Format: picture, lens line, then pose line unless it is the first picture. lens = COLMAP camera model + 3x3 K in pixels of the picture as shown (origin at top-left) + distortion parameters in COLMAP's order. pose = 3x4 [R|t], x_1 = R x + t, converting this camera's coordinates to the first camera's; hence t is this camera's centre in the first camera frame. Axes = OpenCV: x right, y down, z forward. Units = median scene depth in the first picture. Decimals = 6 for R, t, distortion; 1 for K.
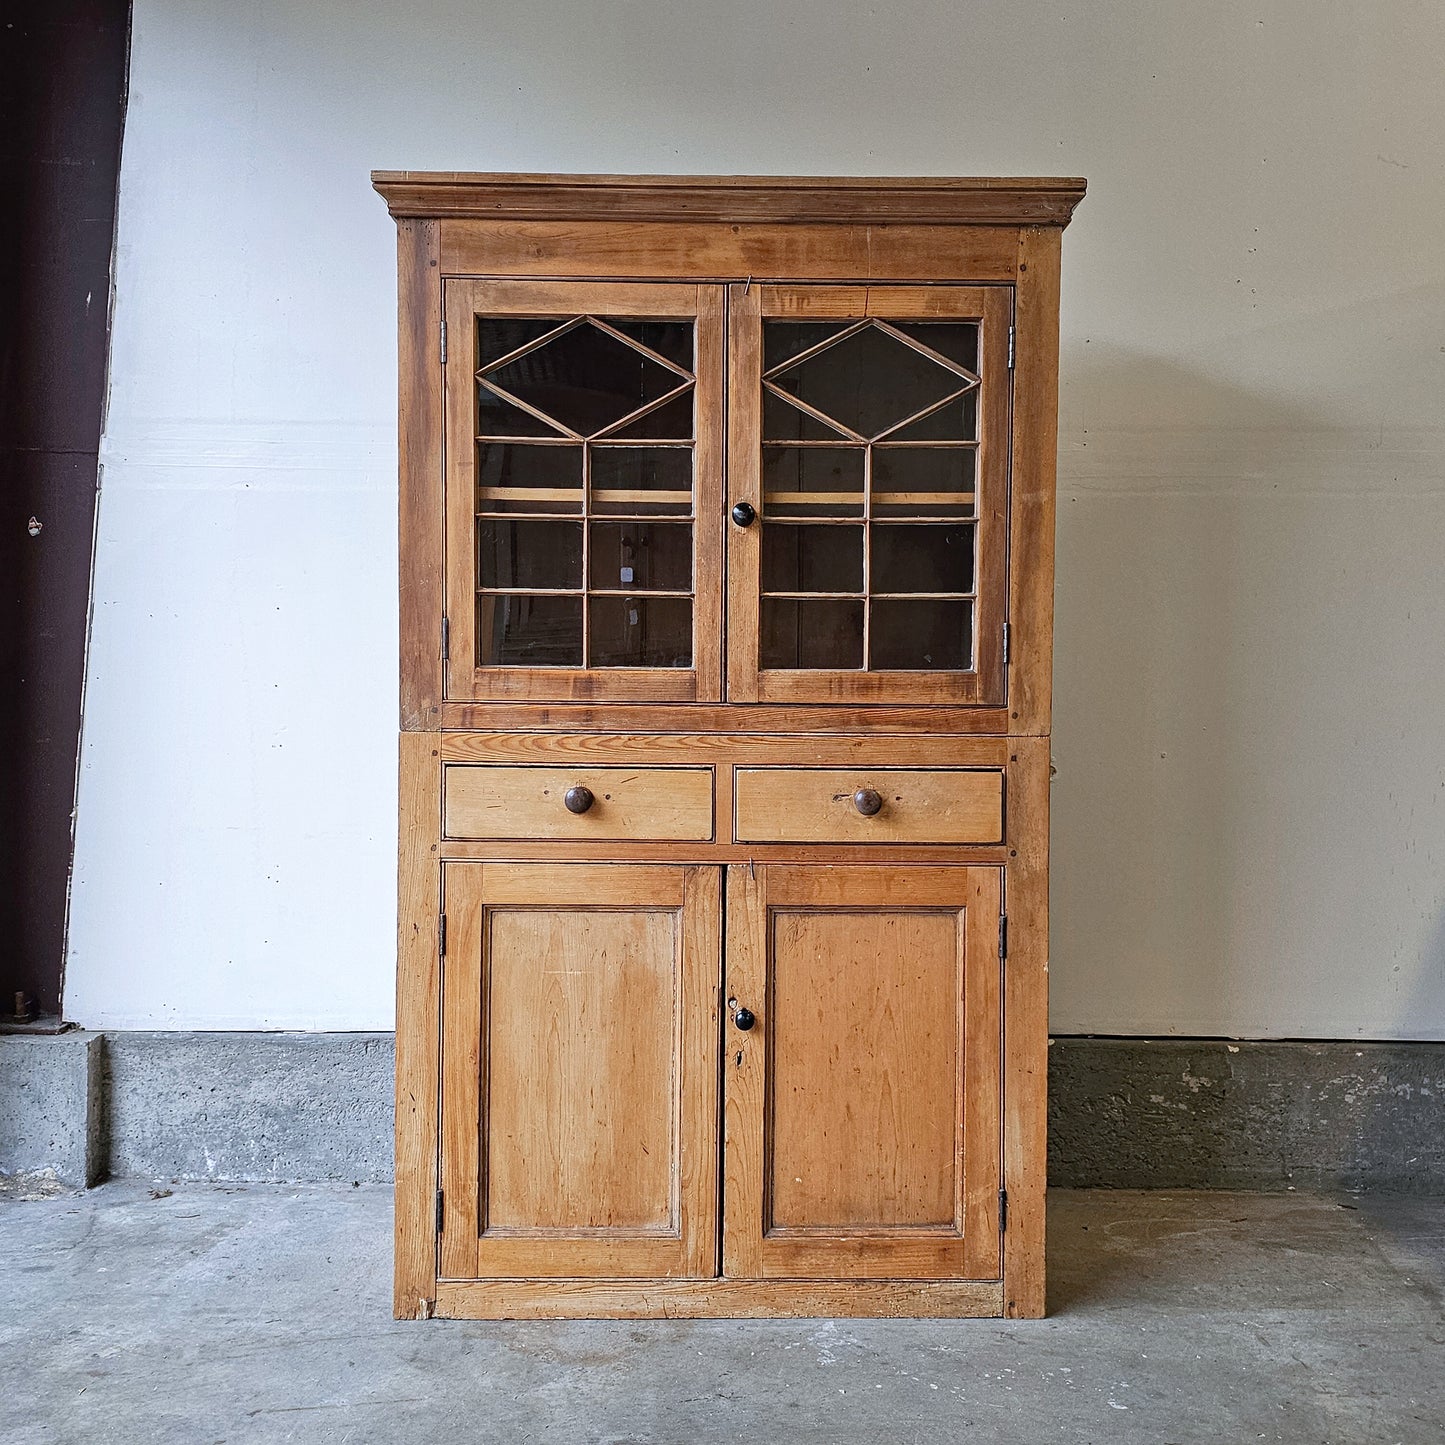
lens RADIAL K [[1843.1, 0, 775.3], [0, 1843.1, 693.9], [0, 0, 1]] dist [0.121961, -0.279152]
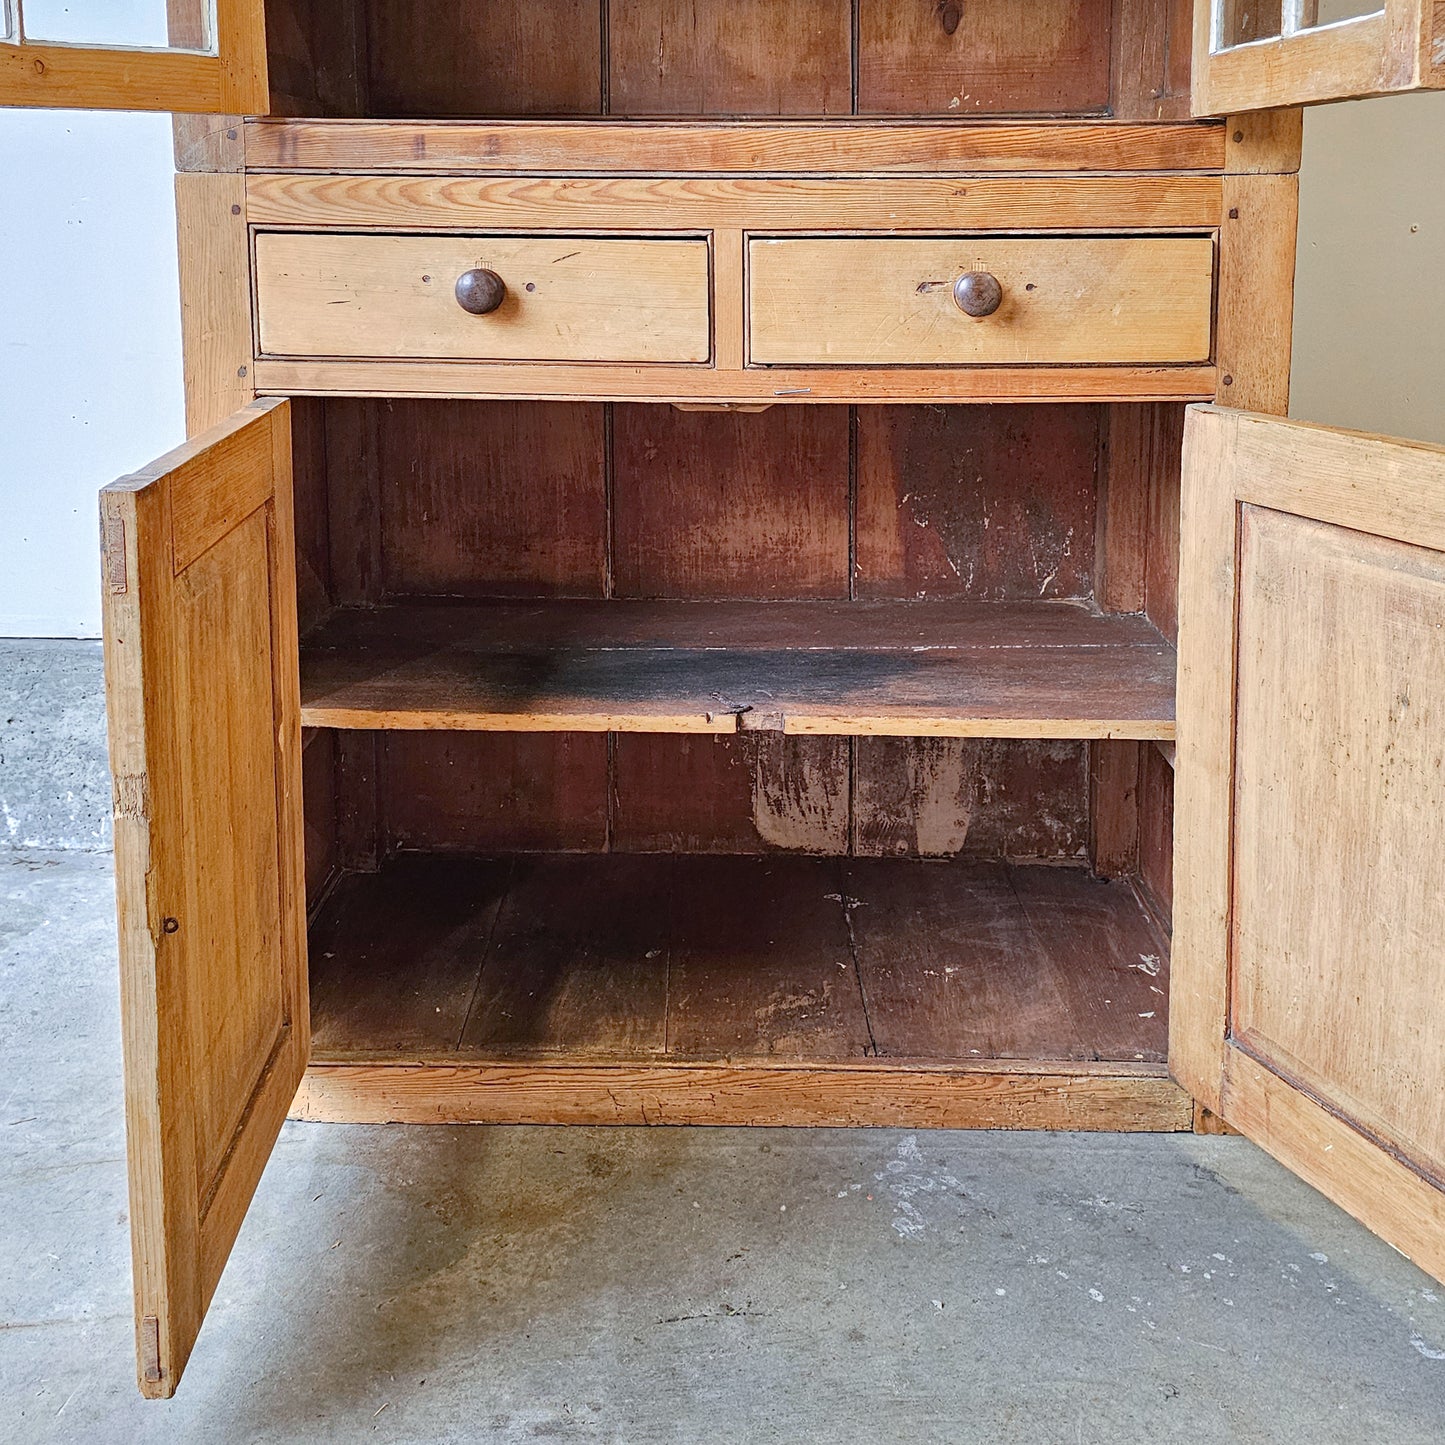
lens RADIAL K [[2035.4, 0, 782.2], [0, 2035.4, 545.8], [0, 0, 1]] dist [0.088480, -0.061540]
pose [[0.999871, -0.003904, -0.015586, -0.001421], [0.006319, 0.987409, 0.158061, 0.035104], [0.014773, -0.158139, 0.987306, 0.352150]]
